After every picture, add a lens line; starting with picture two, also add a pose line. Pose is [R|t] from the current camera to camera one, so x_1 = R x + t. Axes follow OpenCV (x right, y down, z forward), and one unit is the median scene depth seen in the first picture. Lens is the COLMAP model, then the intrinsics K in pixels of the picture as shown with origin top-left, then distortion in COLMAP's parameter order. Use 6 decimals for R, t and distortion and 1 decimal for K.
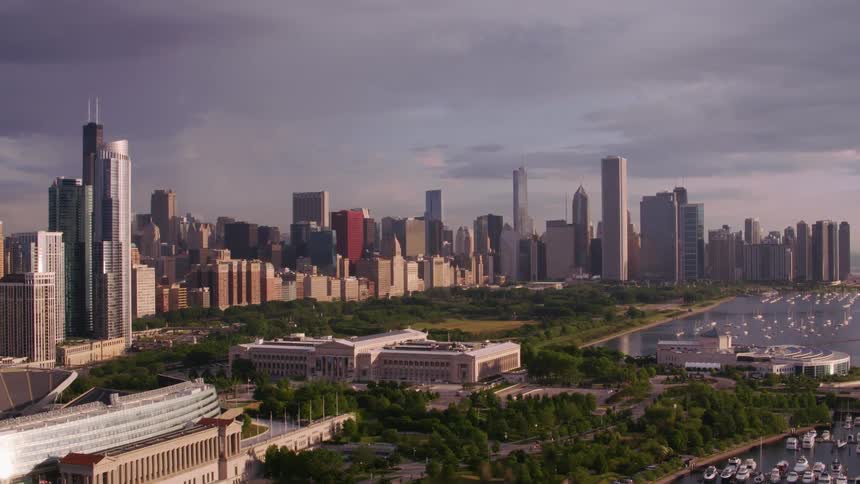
lens RADIAL K [[1103.5, 0, 430.0], [0, 1103.5, 242.0], [0, 0, 1]] dist [-0.241295, 0.279328]
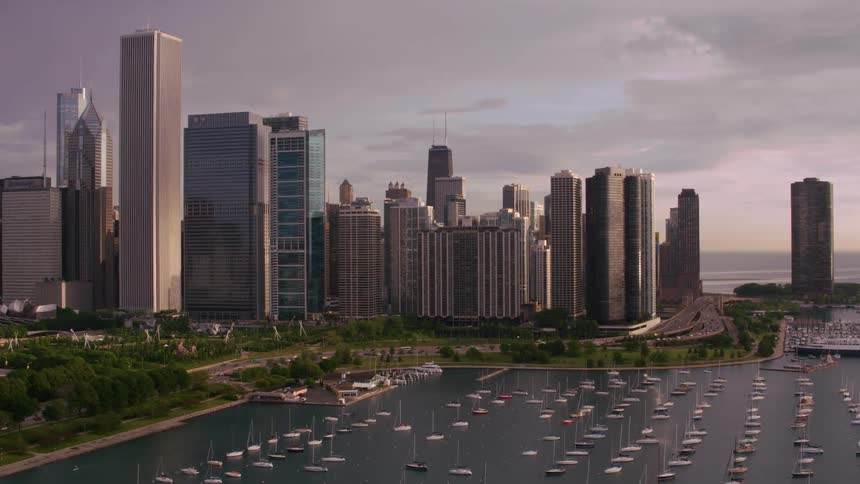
lens RADIAL K [[1103.5, 0, 430.0], [0, 1103.5, 242.0], [0, 0, 1]] dist [-0.241295, 0.279328]
pose [[0.995036, 0.000319, 0.099513, 0.276854], [-0.000491, 0.999998, 0.001706, 0.007235], [-0.099512, -0.001747, 0.995035, 0.644765]]
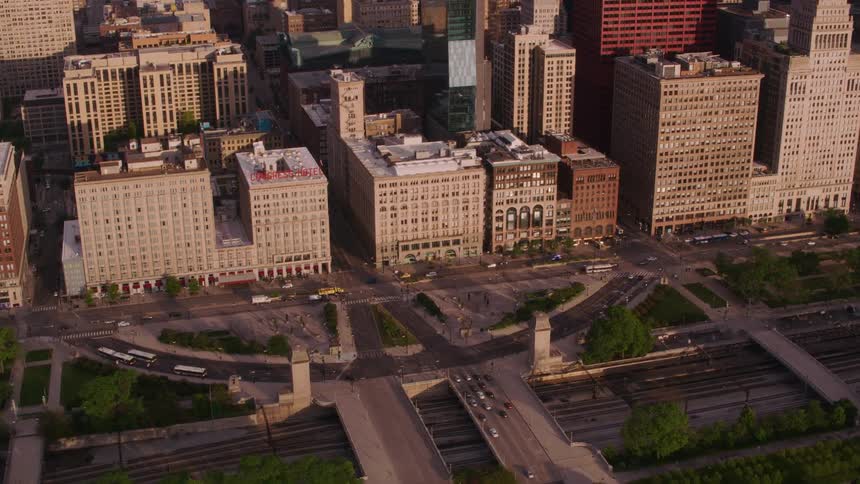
lens RADIAL K [[1103.5, 0, 430.0], [0, 1103.5, 242.0], [0, 0, 1]] dist [-0.241295, 0.279328]
pose [[0.636319, 0.286934, -0.716078, 0.086781], [0.004034, 0.927001, 0.375036, -0.033953], [0.771416, -0.241531, 0.588711, 0.721340]]
